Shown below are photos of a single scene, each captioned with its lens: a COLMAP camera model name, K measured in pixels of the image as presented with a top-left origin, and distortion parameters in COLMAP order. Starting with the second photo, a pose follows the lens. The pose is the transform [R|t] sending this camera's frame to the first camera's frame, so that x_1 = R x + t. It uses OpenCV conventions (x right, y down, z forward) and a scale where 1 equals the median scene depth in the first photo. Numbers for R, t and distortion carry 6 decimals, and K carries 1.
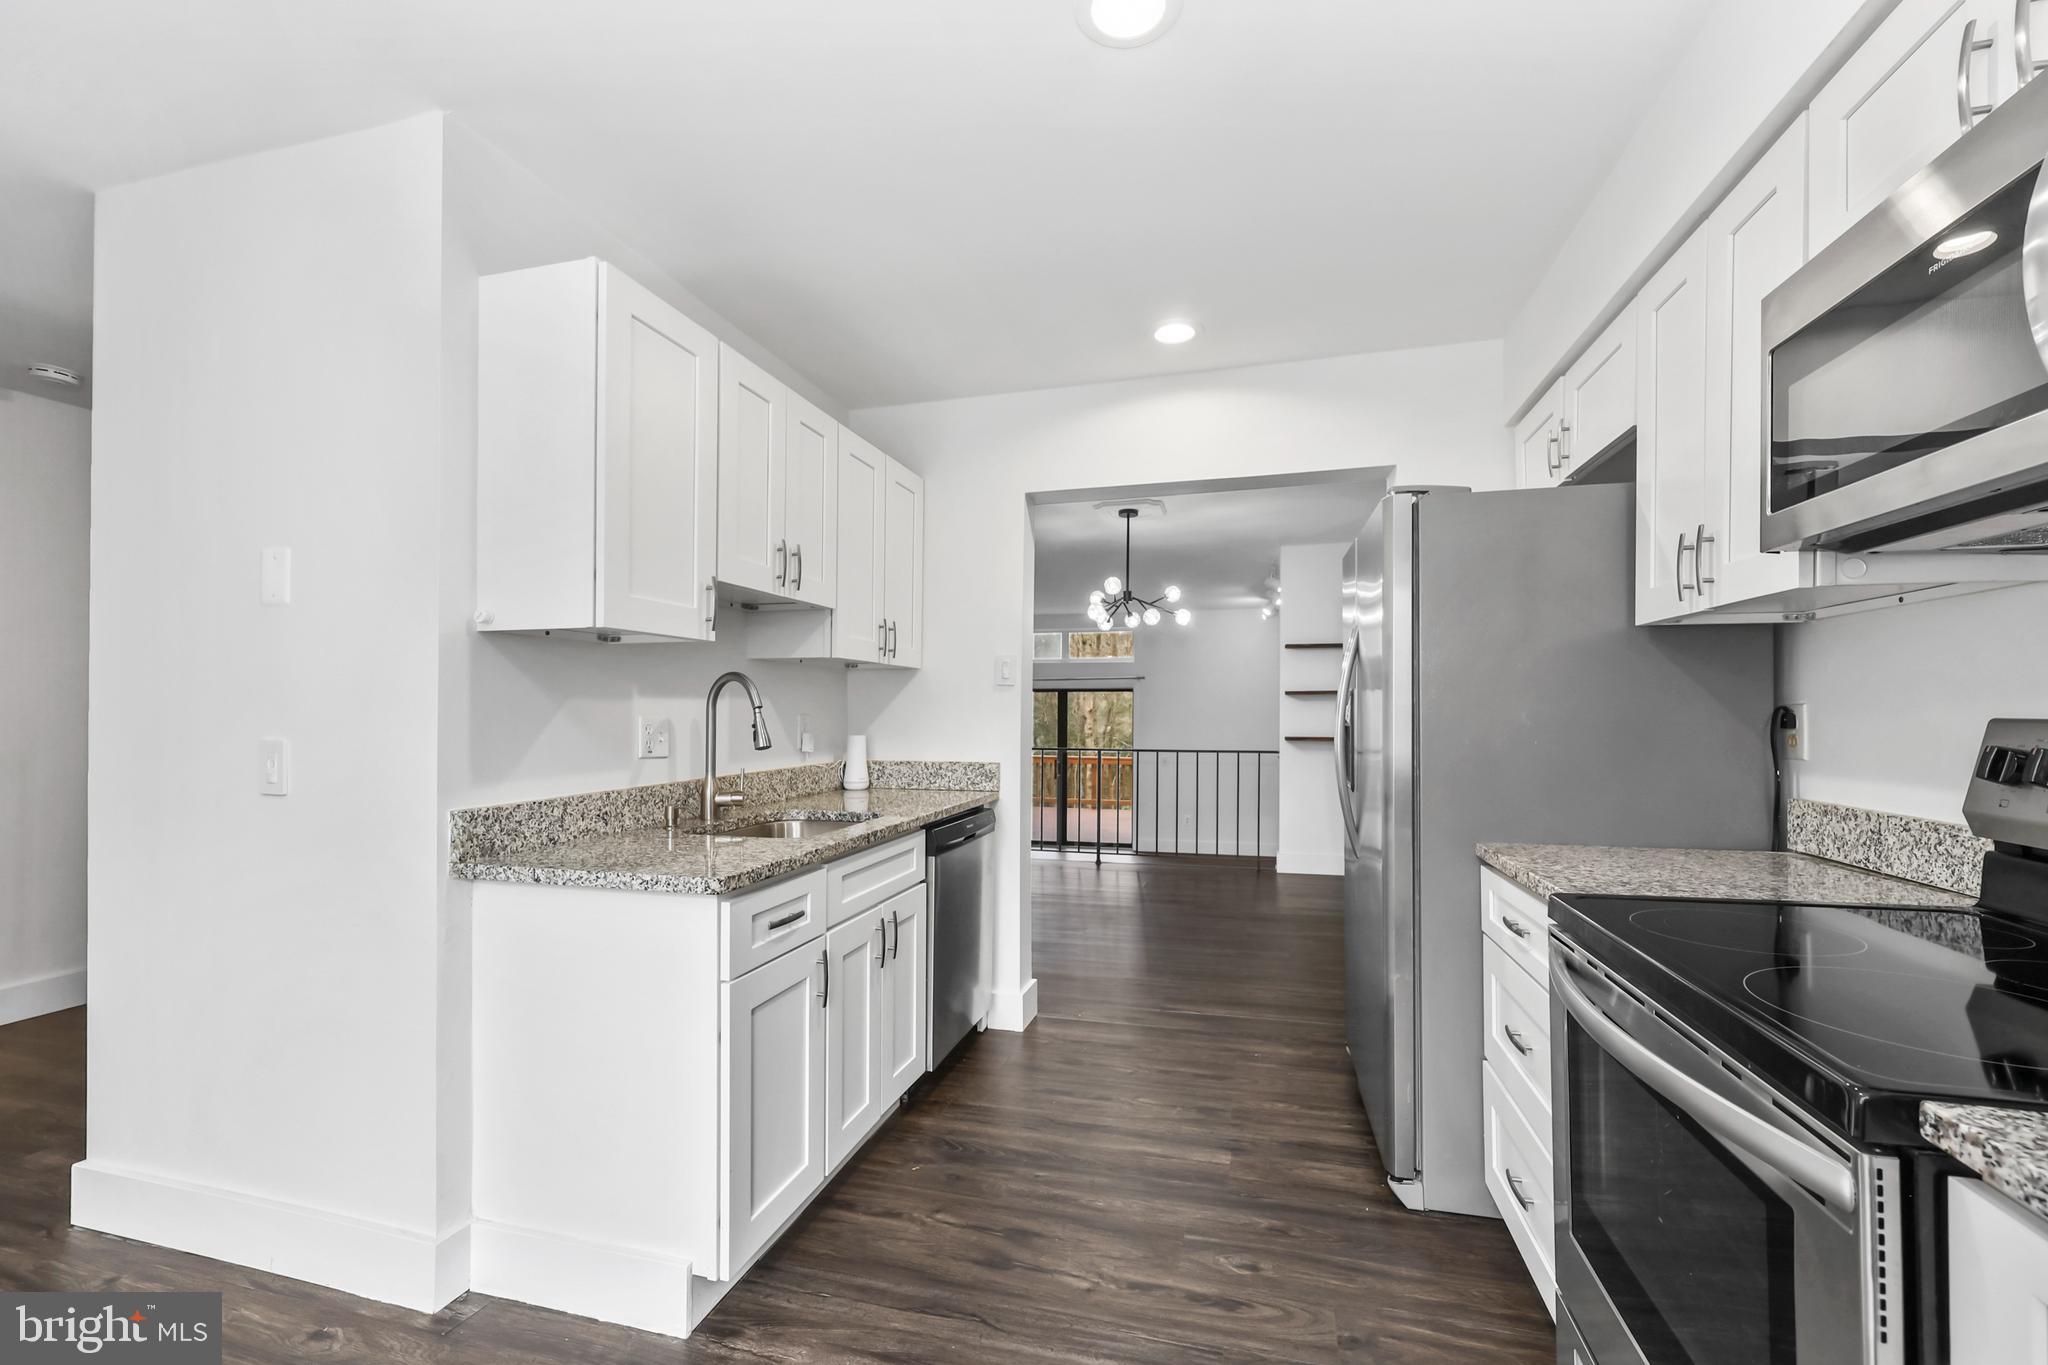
lens RADIAL K [[843.7, 0, 1057.3], [0, 843.7, 708.8], [0, 0, 1]] dist [-0.002120, 0.000456]
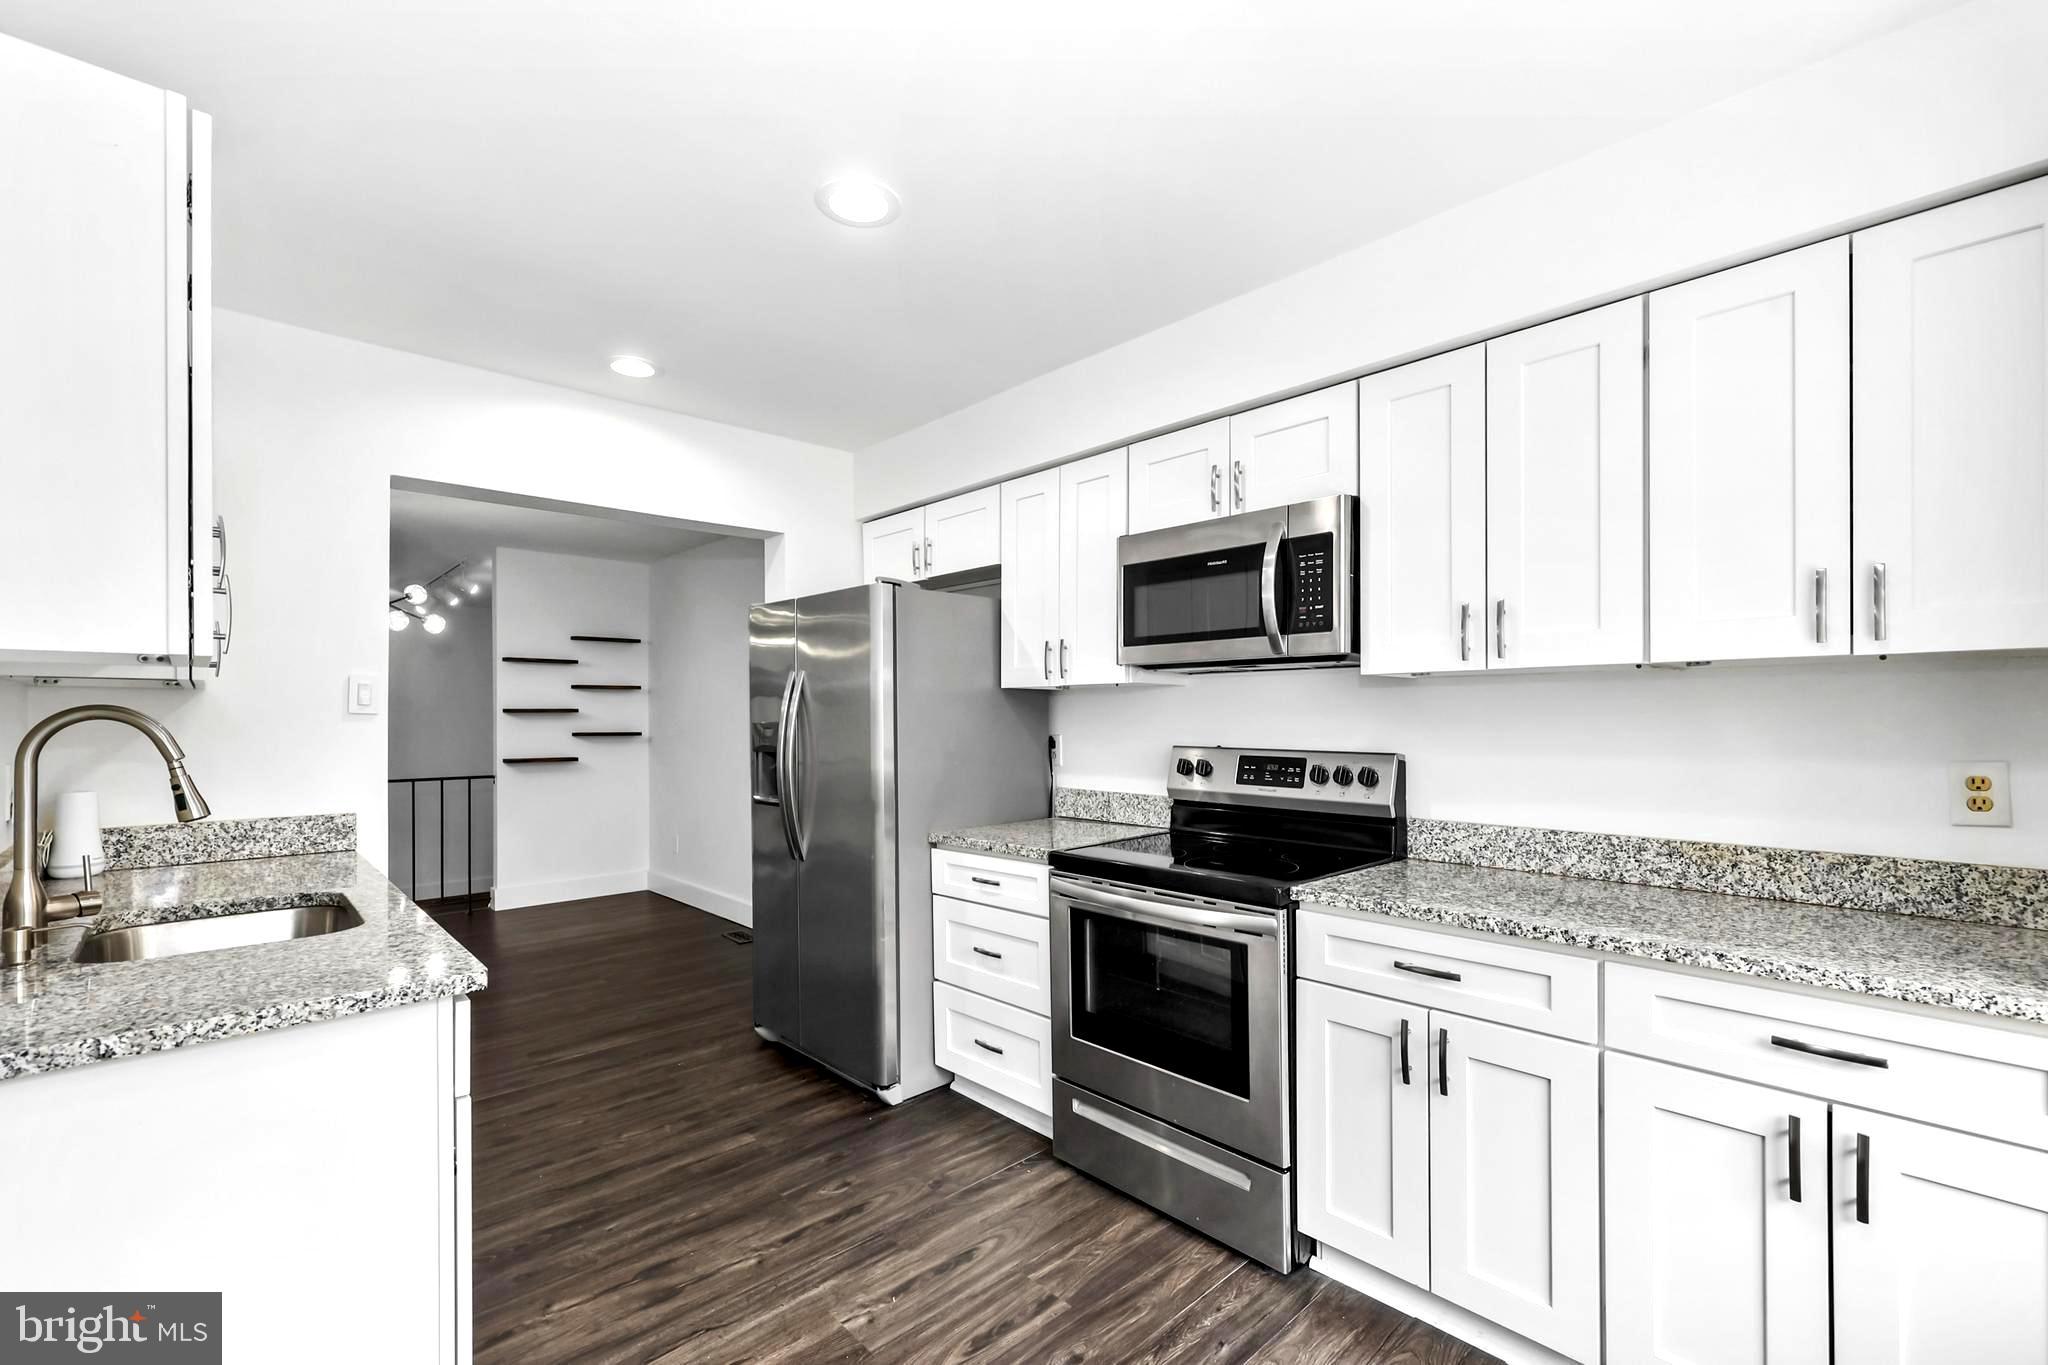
lens RADIAL K [[870.0, 0, 1052.2], [0, 870.0, 715.1], [0, 0, 1]] dist [0.010202, 0.000023]
pose [[0.515435, 0.002365, 0.856925, -0.691039], [-0.003332, 0.999994, -0.000756, -0.044608], [-0.856922, -0.002466, 0.515440, 0.048082]]
